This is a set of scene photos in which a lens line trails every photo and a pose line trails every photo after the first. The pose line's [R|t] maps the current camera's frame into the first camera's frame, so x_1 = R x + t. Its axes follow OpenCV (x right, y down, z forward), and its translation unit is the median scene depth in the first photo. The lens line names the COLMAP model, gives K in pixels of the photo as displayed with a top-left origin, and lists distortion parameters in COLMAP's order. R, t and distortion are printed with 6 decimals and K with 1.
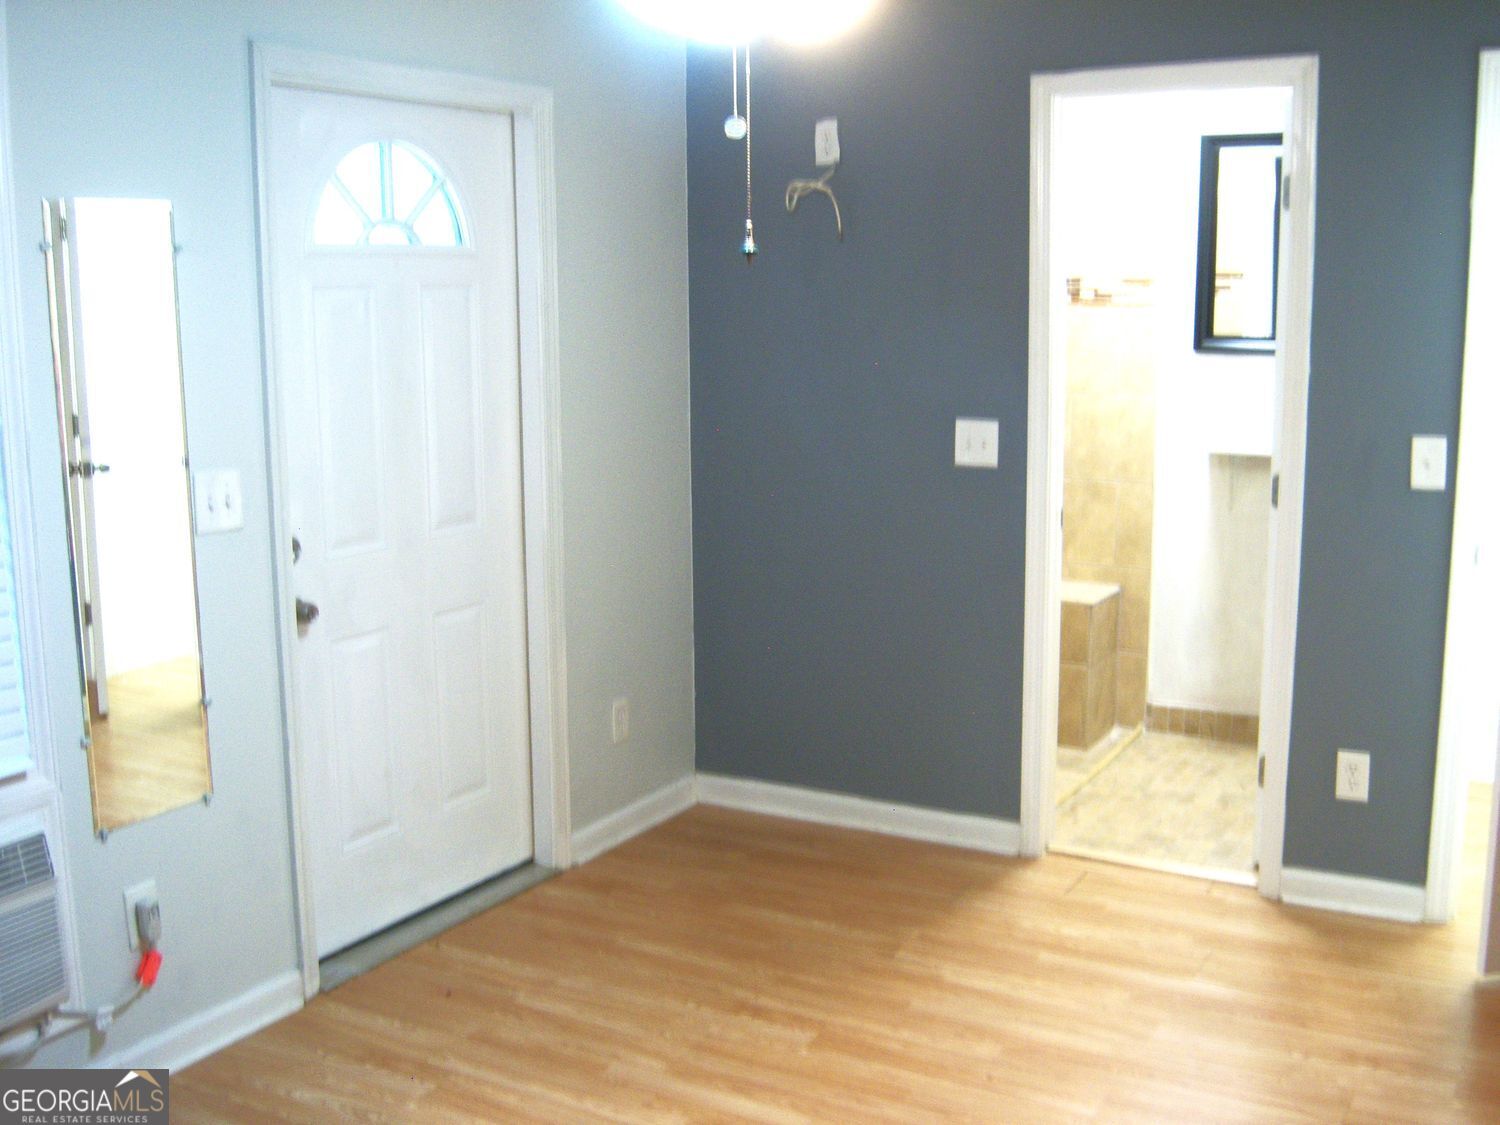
lens RADIAL K [[1618.3, 0, 751.3], [0, 1618.3, 570.7], [0, 0, 1]] dist [-0.089494, 0.000000]
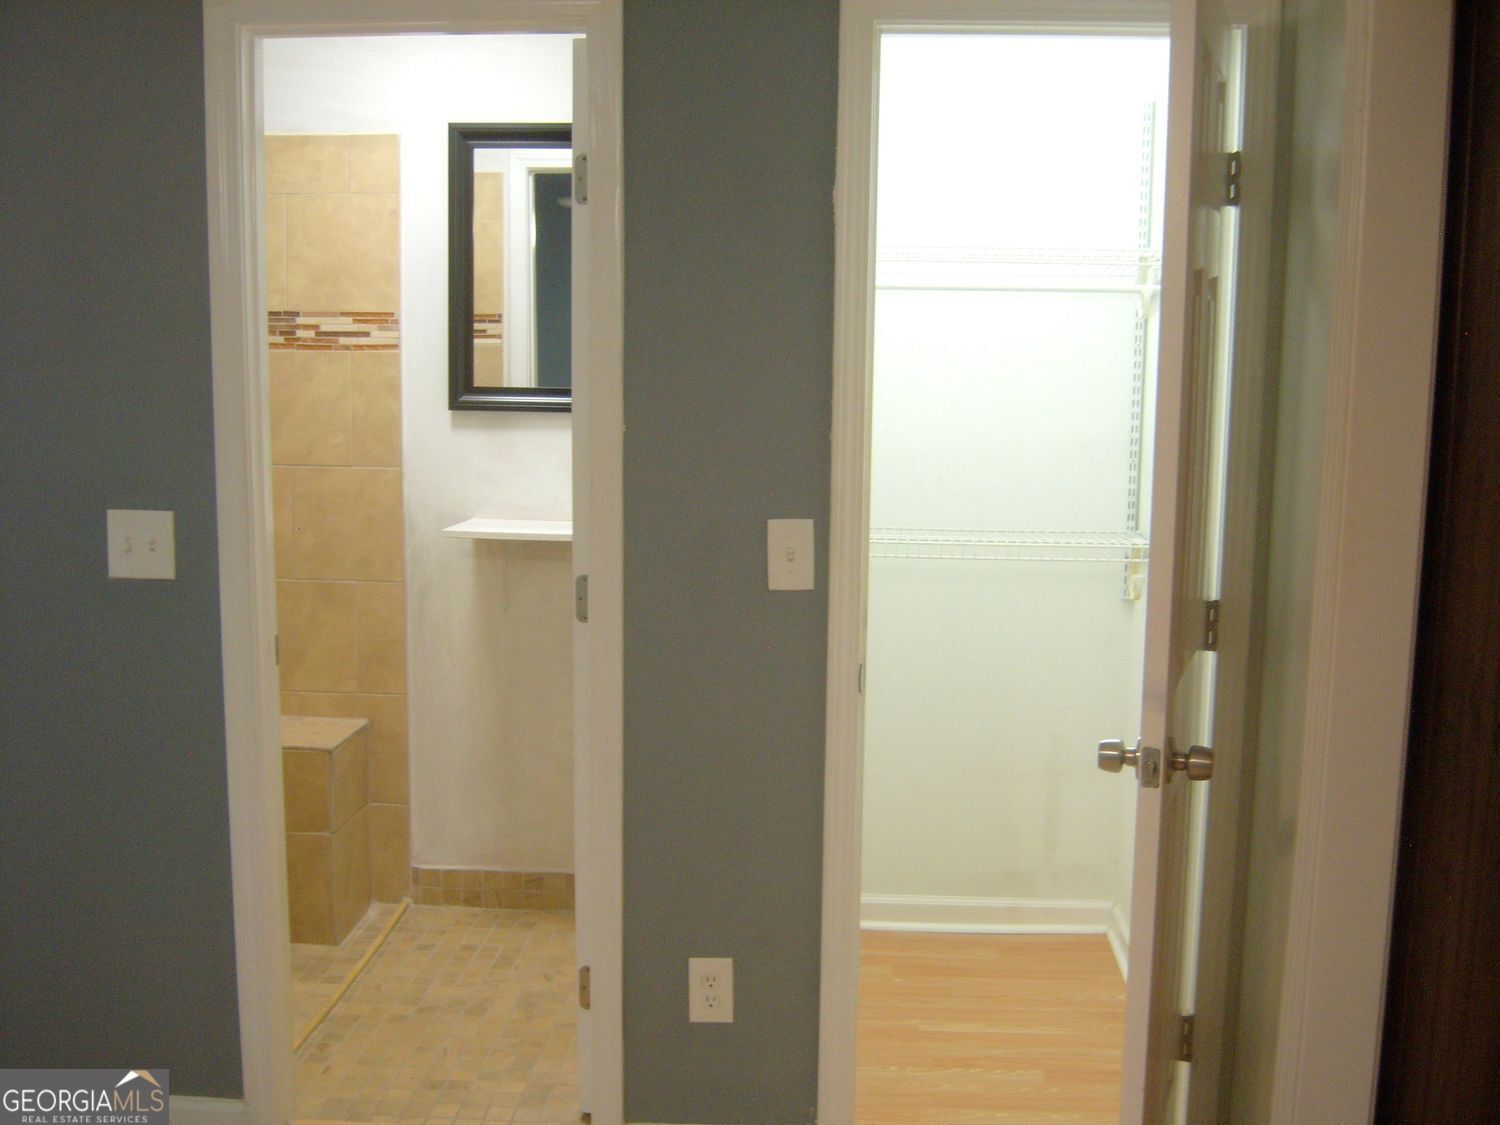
lens RADIAL K [[1618.3, 0, 761.0], [0, 1618.3, 565.5], [0, 0, 1]] dist [-0.089494, 0.000000]
pose [[0.892307, -0.041308, 0.449536, 0.063257], [0.060226, 0.997796, -0.027858, -0.032565], [-0.447394, 0.051932, 0.892828, 0.265761]]
